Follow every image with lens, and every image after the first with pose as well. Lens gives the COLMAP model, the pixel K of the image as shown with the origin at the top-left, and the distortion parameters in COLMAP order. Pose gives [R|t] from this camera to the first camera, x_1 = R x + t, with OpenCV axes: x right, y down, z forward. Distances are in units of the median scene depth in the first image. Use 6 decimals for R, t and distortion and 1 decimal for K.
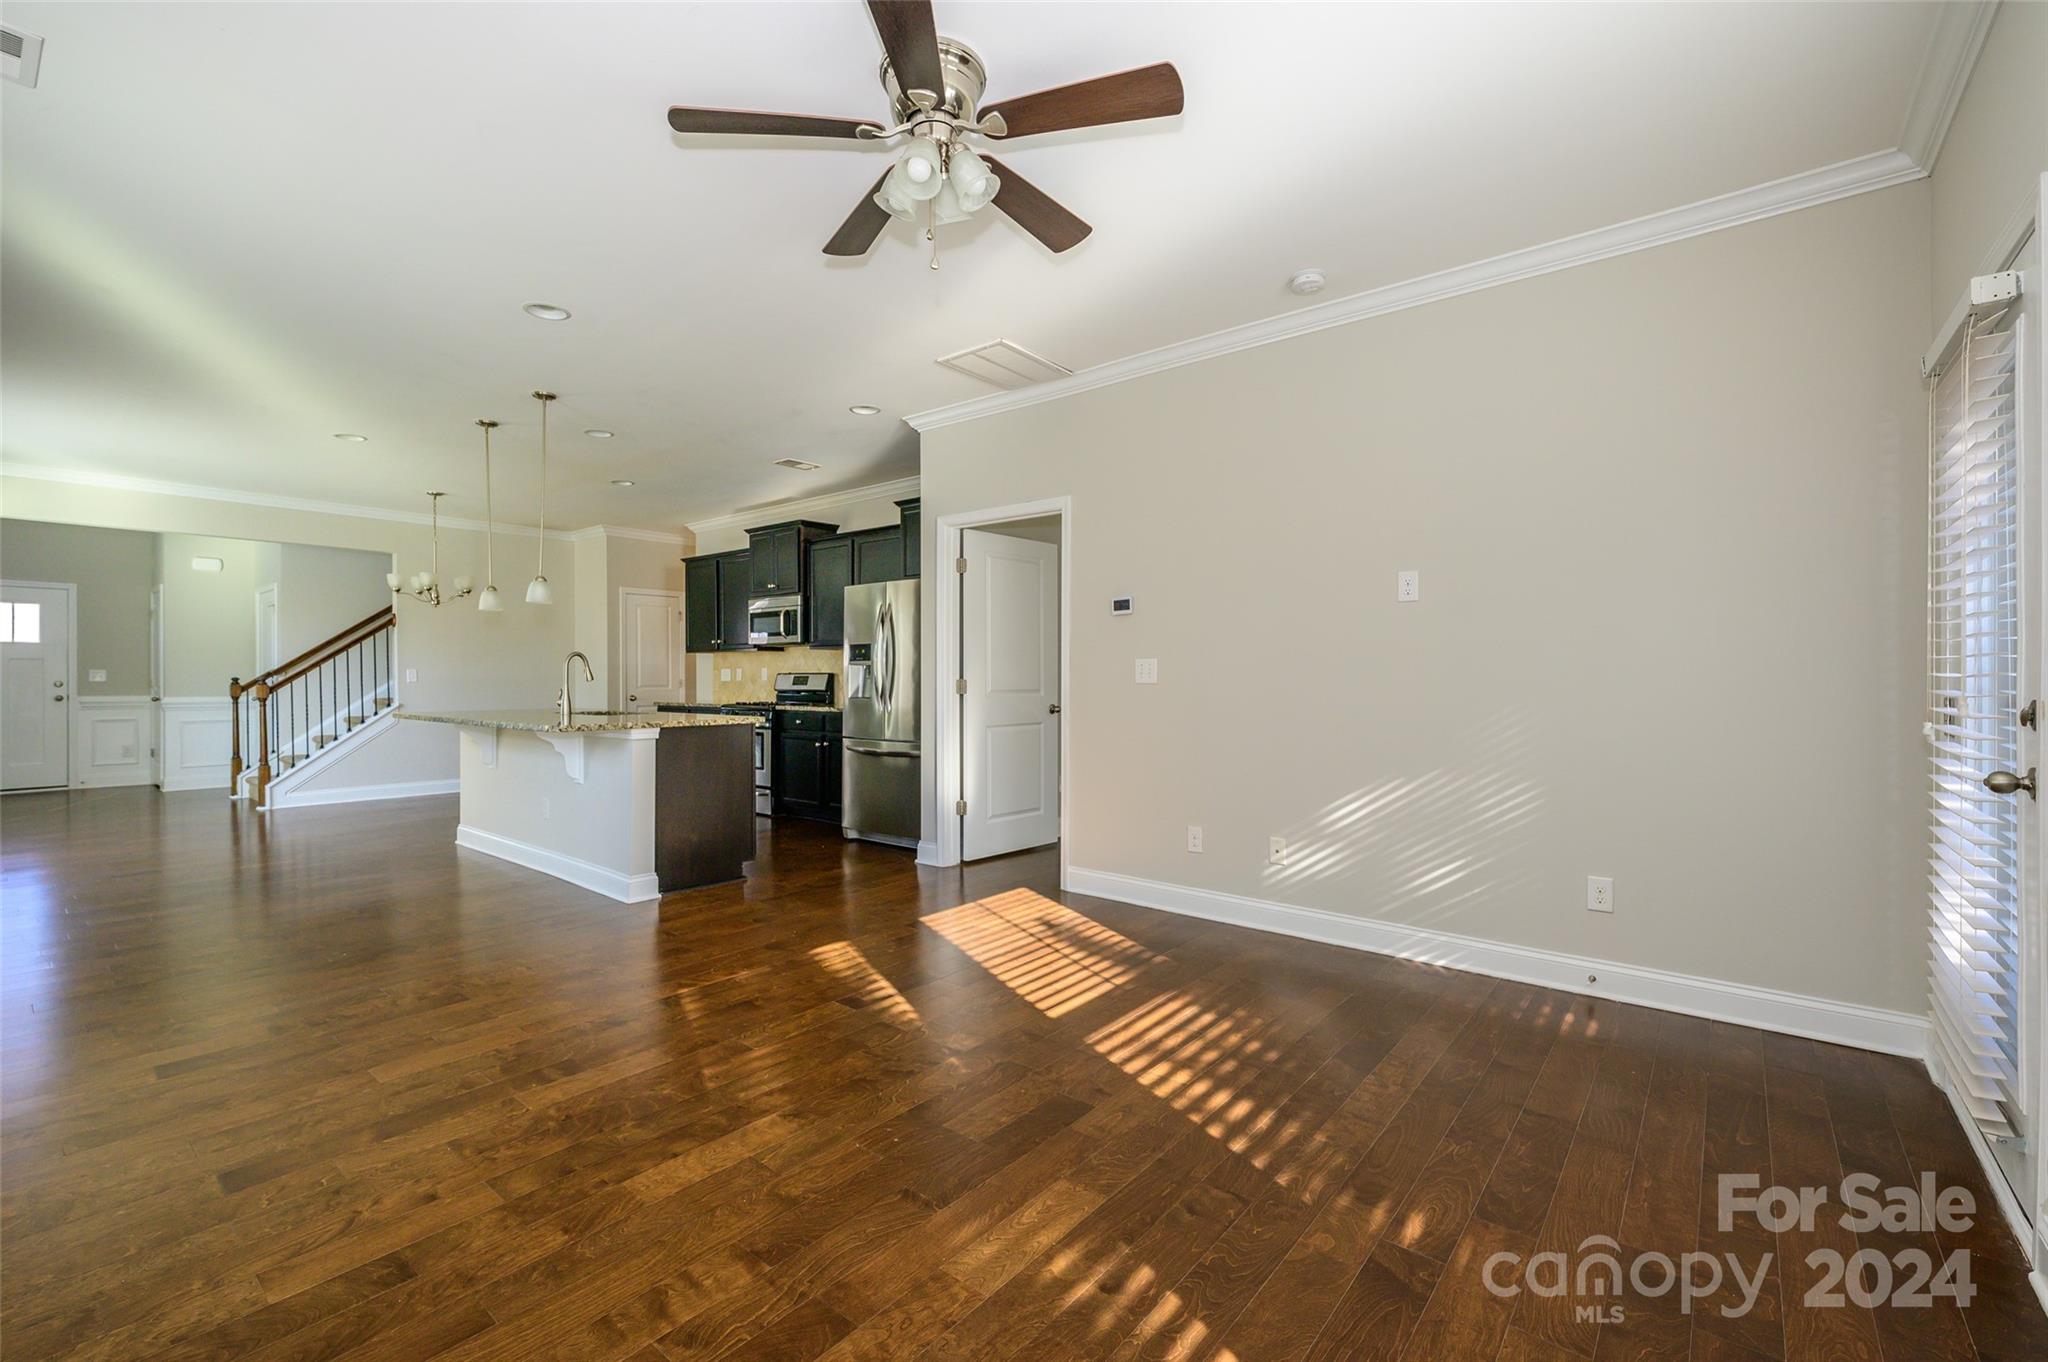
lens RADIAL K [[872.0, 0, 1020.2], [0, 872.0, 682.8], [0, 0, 1]] dist [0.000465, 0.000478]
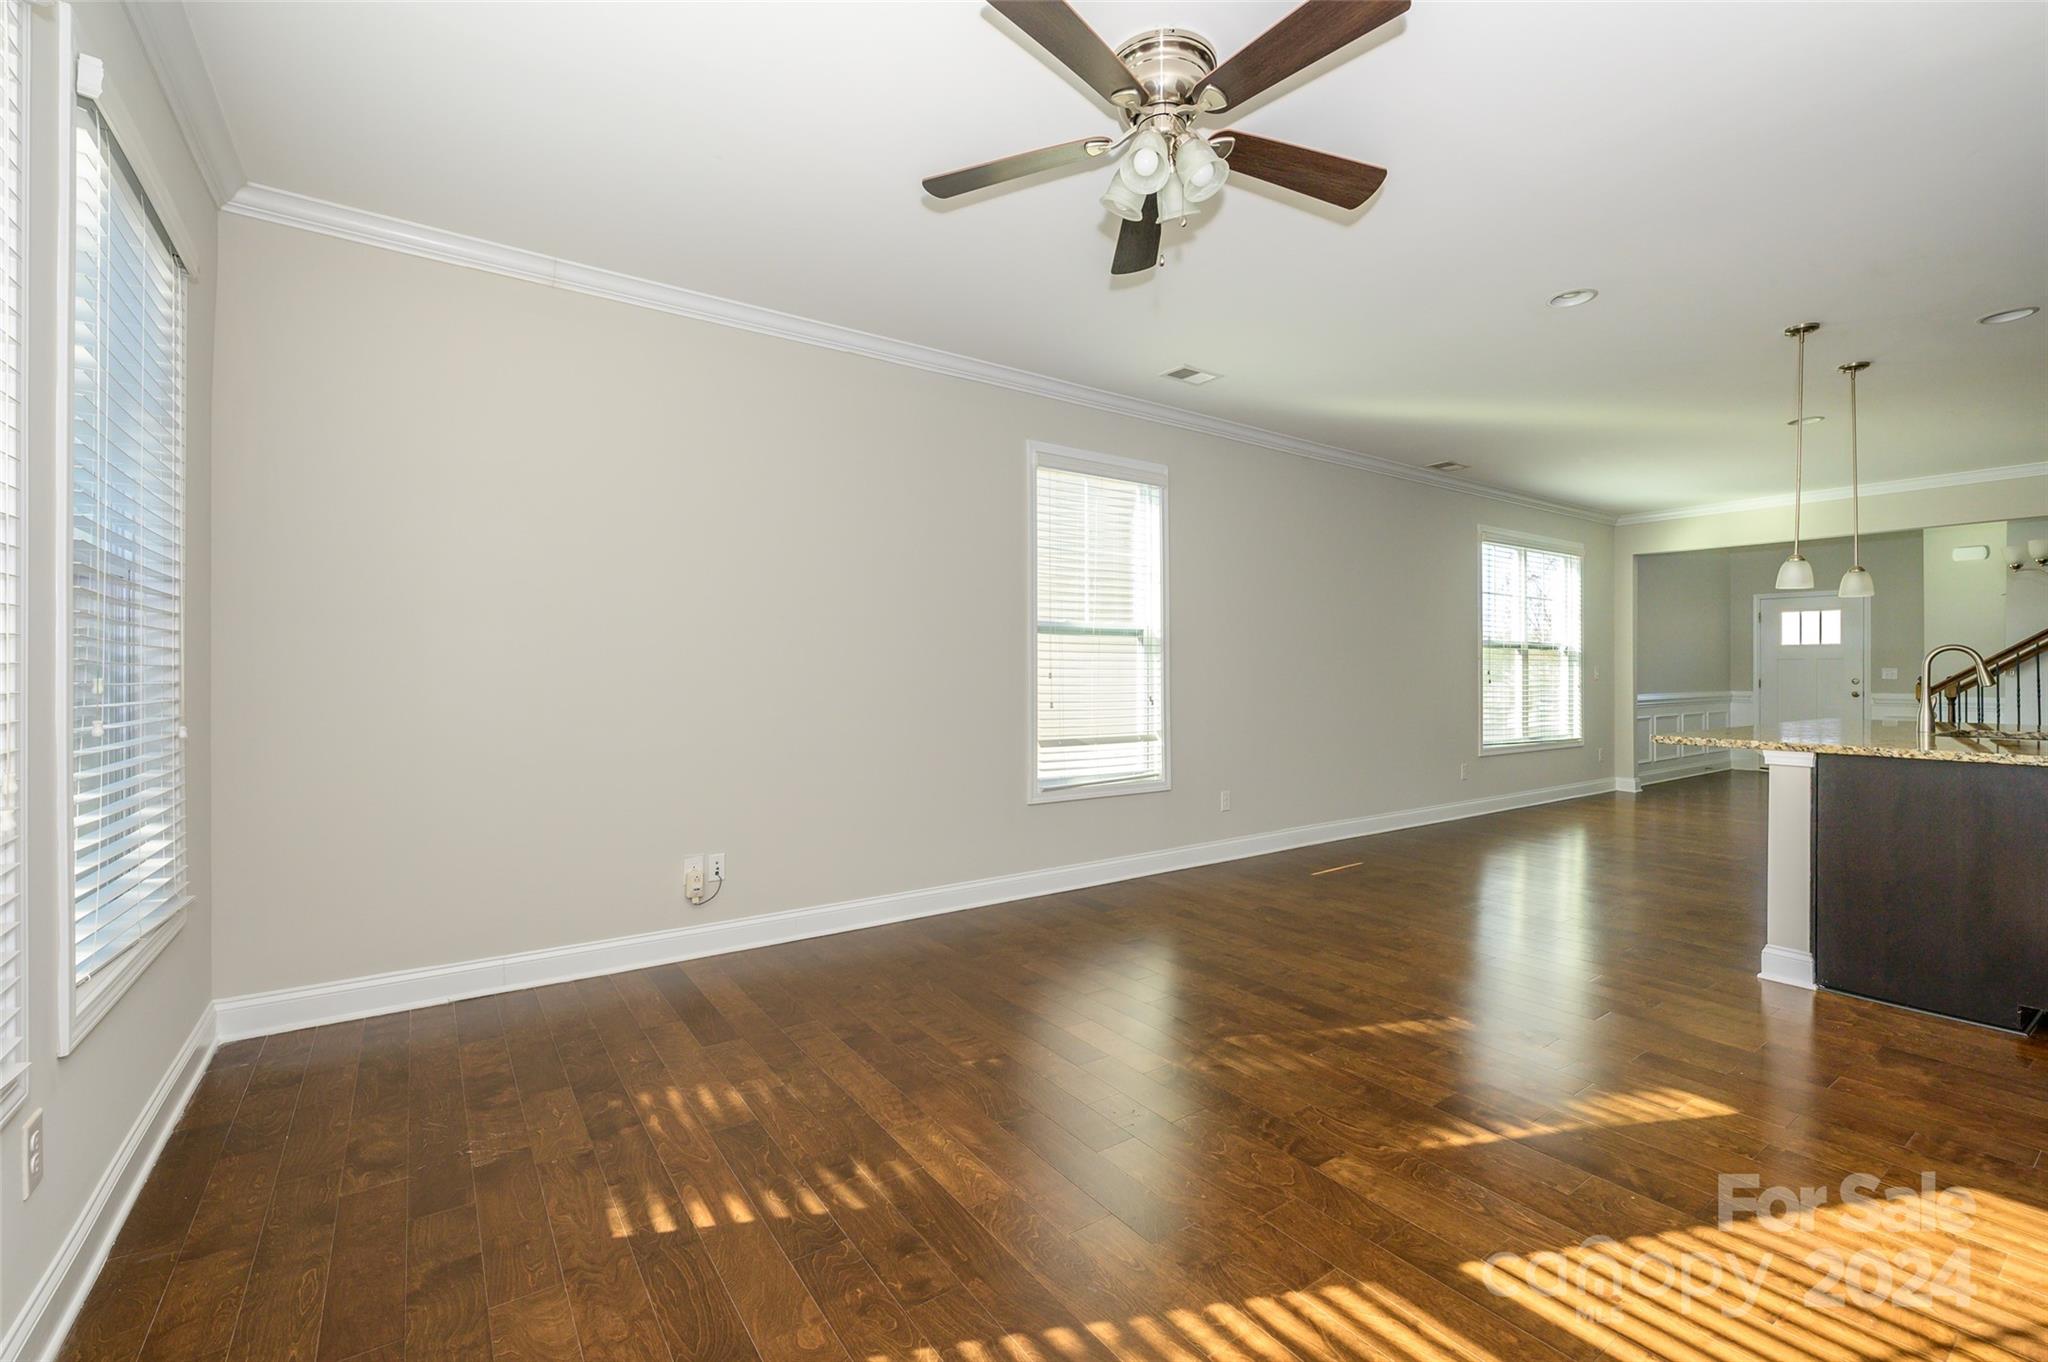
lens RADIAL K [[872.0, 0, 1034.1], [0, 872.0, 675.0], [0, 0, 1]] dist [0.000465, 0.000478]
pose [[-0.260707, 0.004928, -0.965405, 0.274735], [-0.007026, 0.999951, 0.007001, -0.008280], [0.965392, 0.008608, -0.260660, 0.349683]]
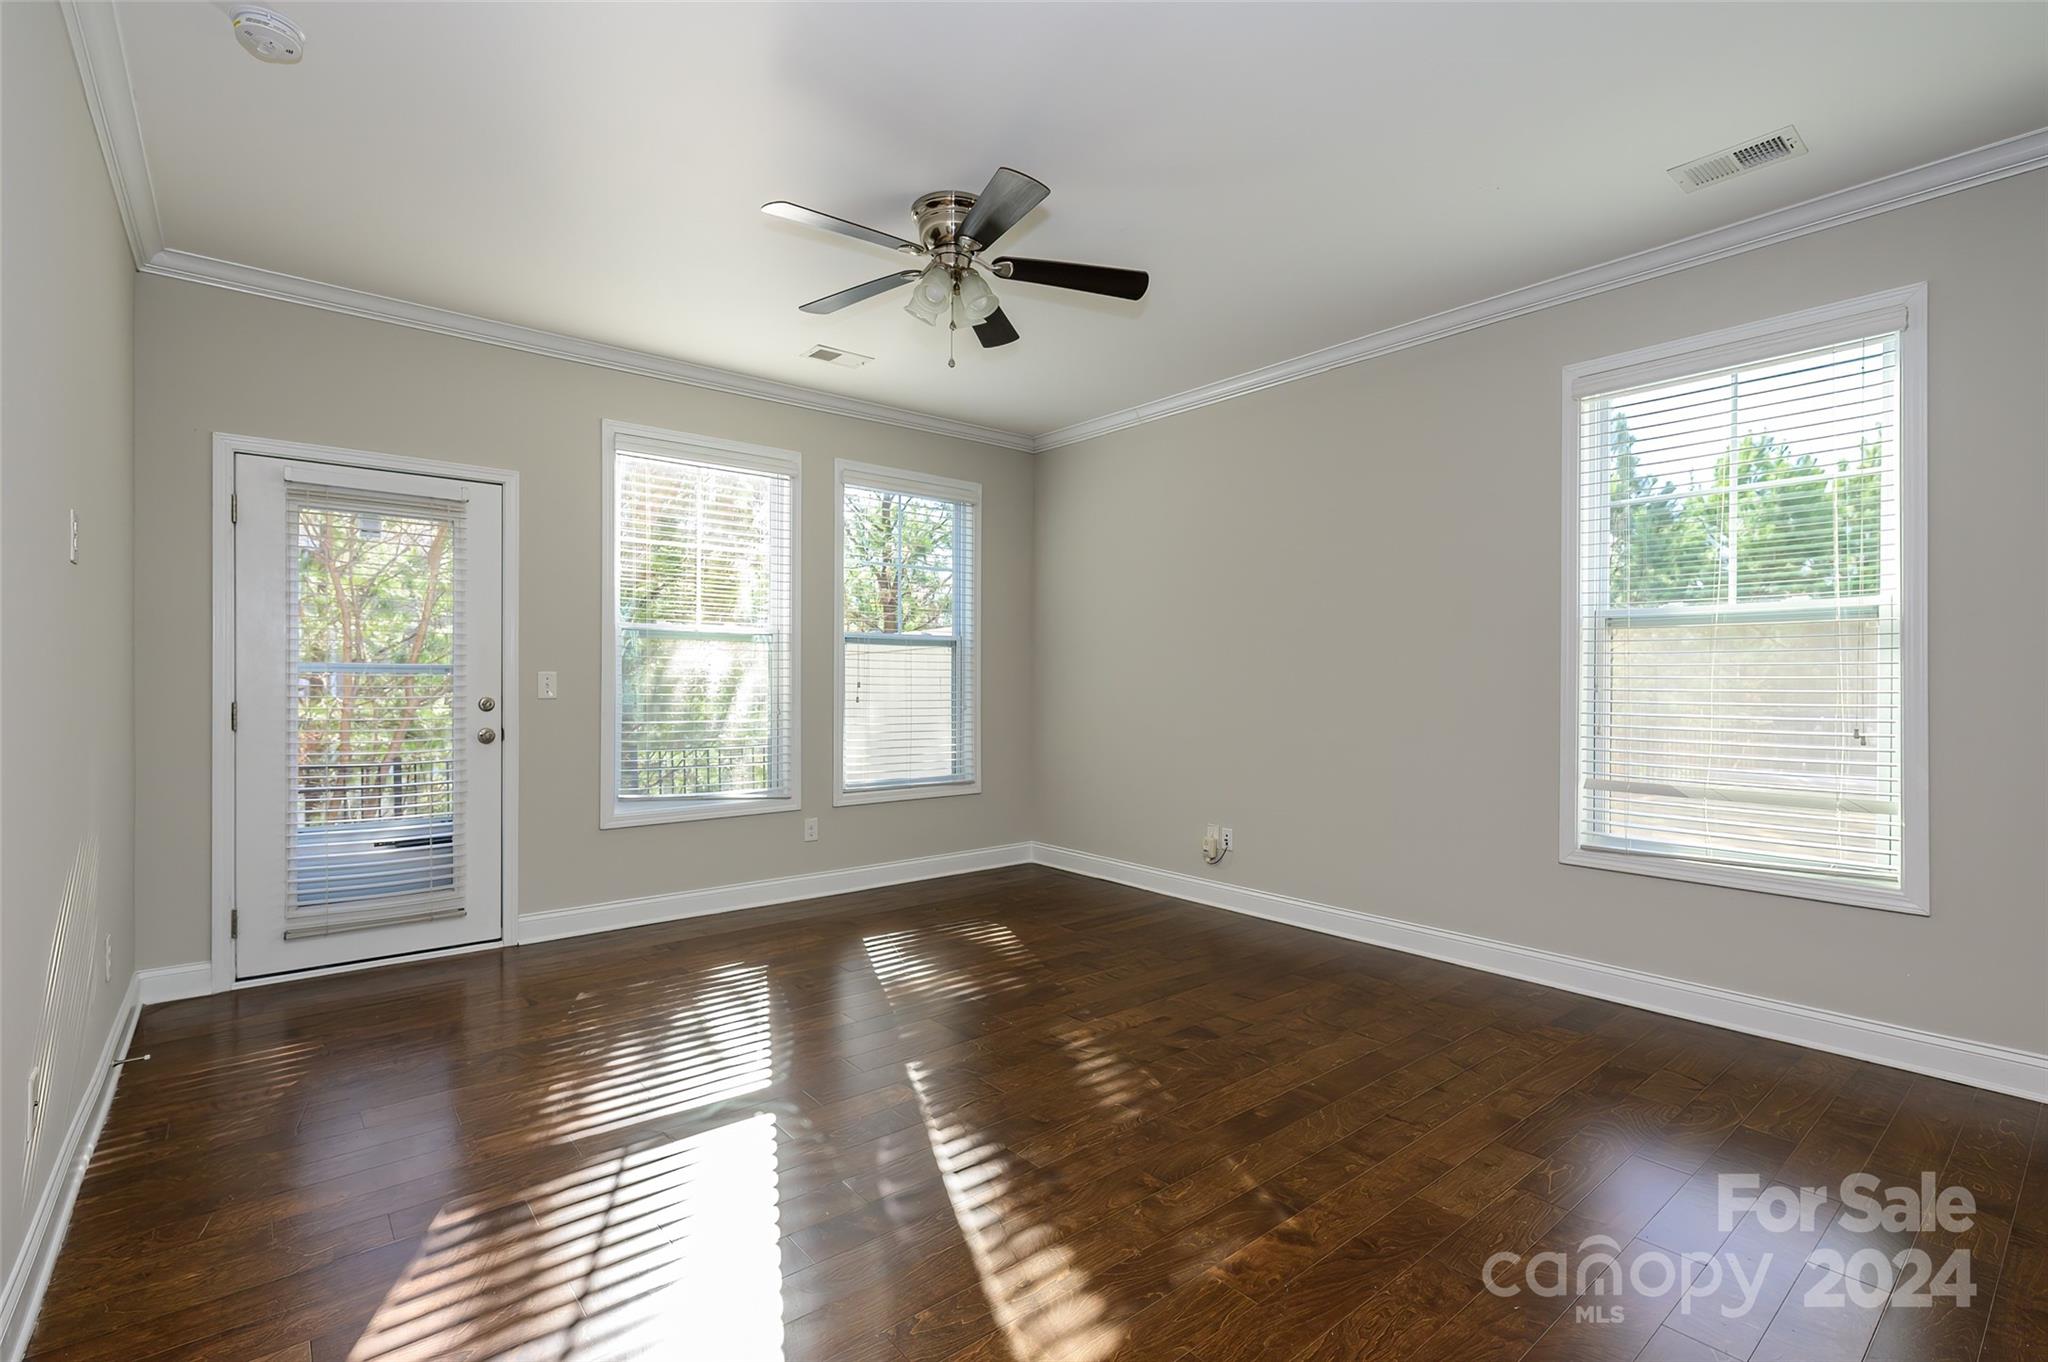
lens RADIAL K [[936.5, 0, 1014.0], [0, 936.5, 683.2], [0, 0, 1]] dist [-0.003642, 0.002417]
pose [[-0.980466, -0.004229, 0.196643, -0.141256], [-0.002102, 0.999937, 0.011027, -0.010309], [-0.196677, 0.010399, -0.980413, 0.723475]]
